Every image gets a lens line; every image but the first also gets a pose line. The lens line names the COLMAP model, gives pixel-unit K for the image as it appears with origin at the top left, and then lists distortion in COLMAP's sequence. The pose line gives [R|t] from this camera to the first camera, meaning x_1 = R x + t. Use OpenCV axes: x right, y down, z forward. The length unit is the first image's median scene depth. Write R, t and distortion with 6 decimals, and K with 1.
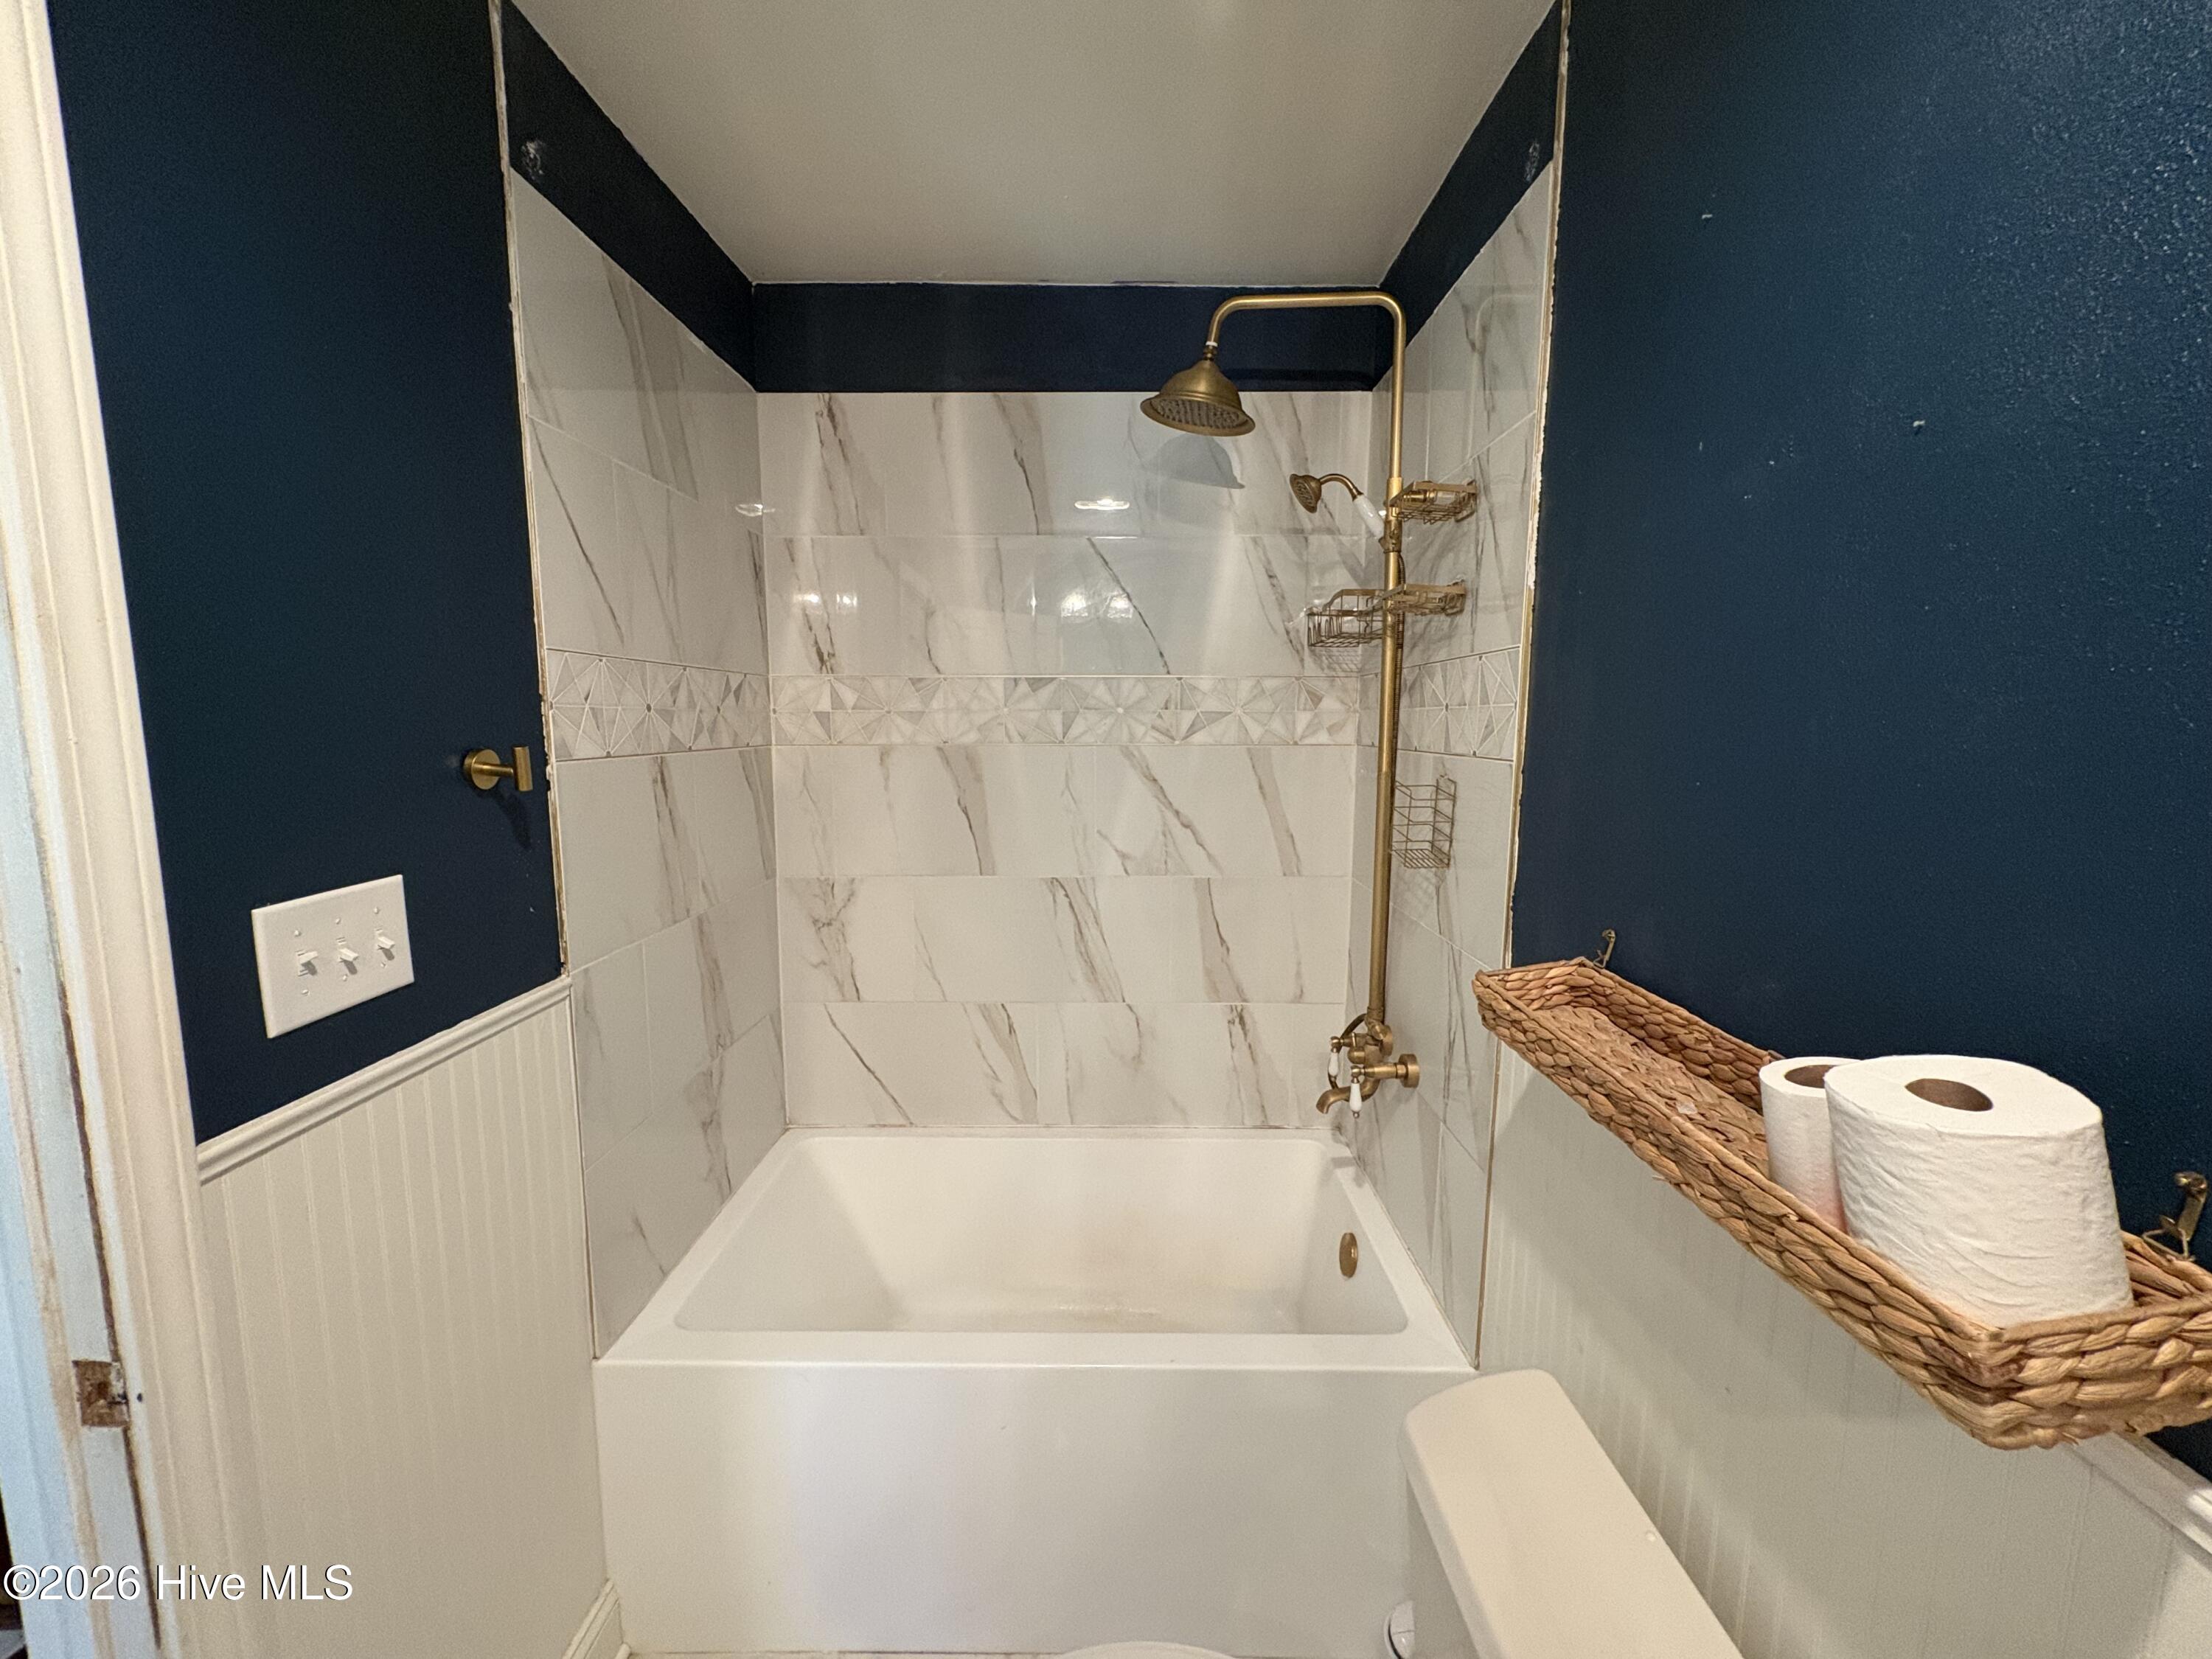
lens RADIAL K [[879.3, 0, 1101.4], [0, 879.3, 833.2], [0, 0, 1]] dist [-0.000872, -0.000226]
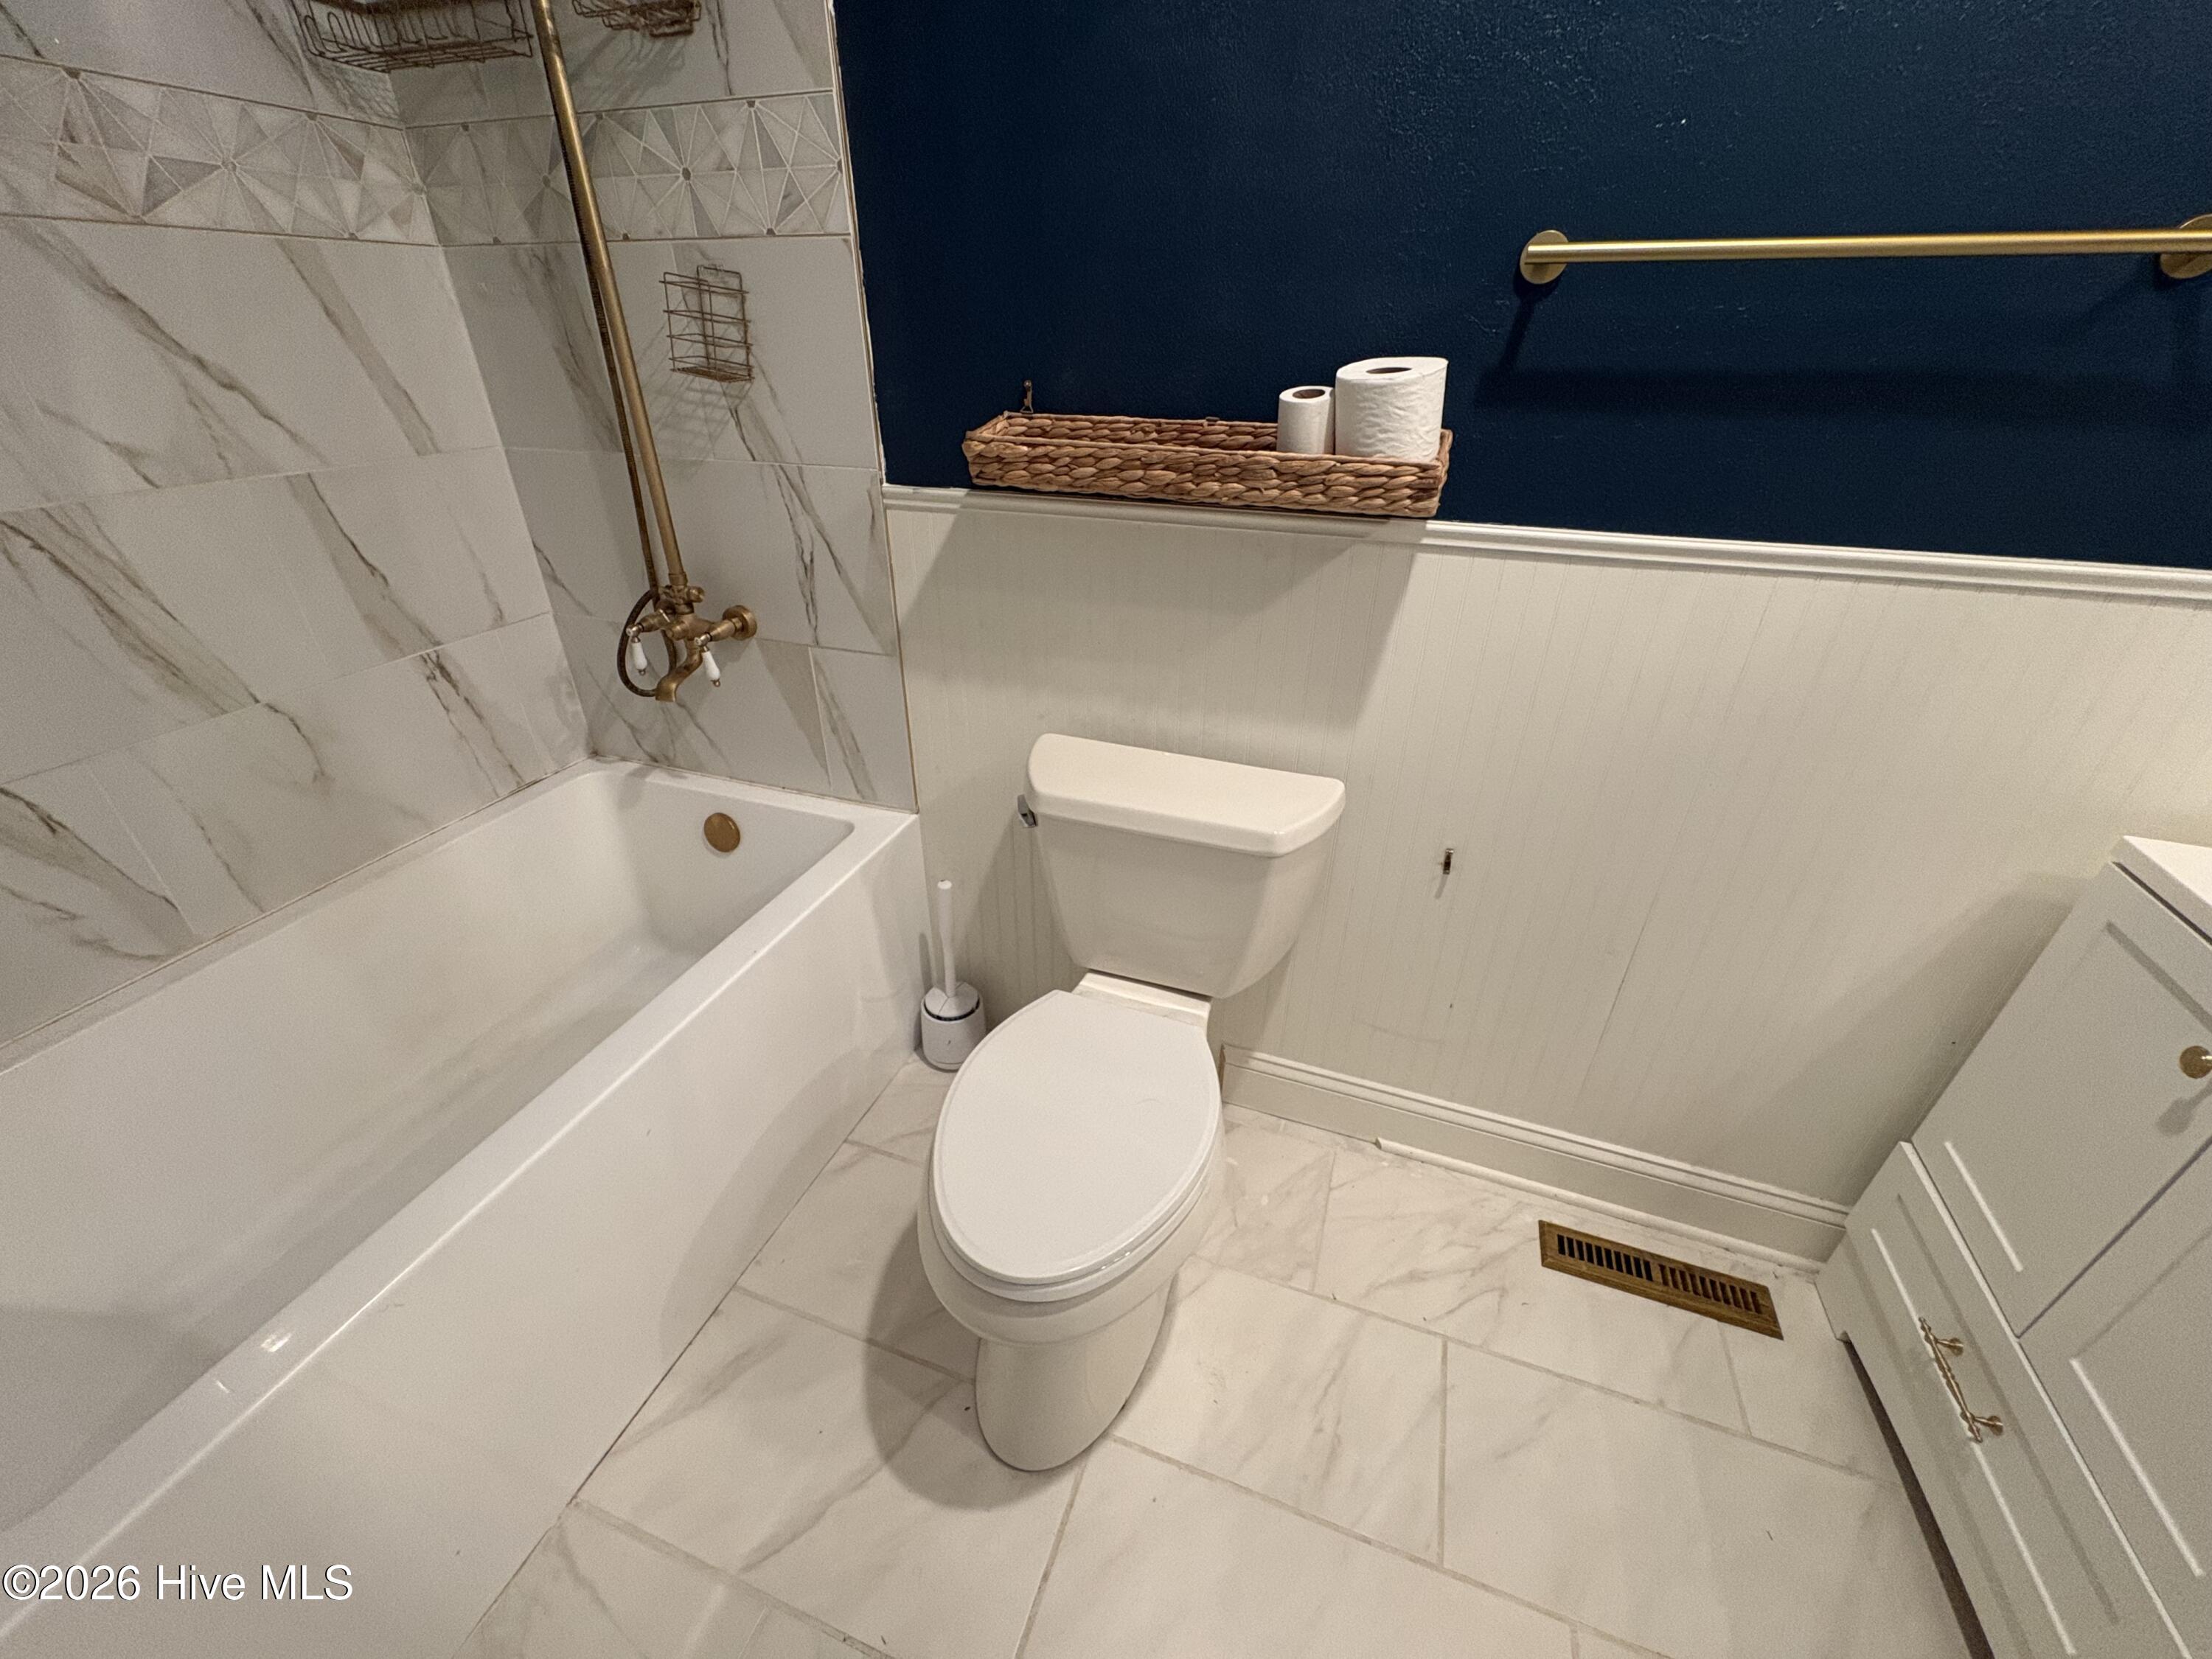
lens RADIAL K [[879.3, 0, 1101.4], [0, 879.3, 833.2], [0, 0, 1]] dist [-0.000872, -0.000226]
pose [[0.328802, -0.474059, 0.816797, -0.352648], [0.116218, 0.878623, 0.463158, 0.053101], [-0.937221, -0.057361, 0.343987, 0.209332]]
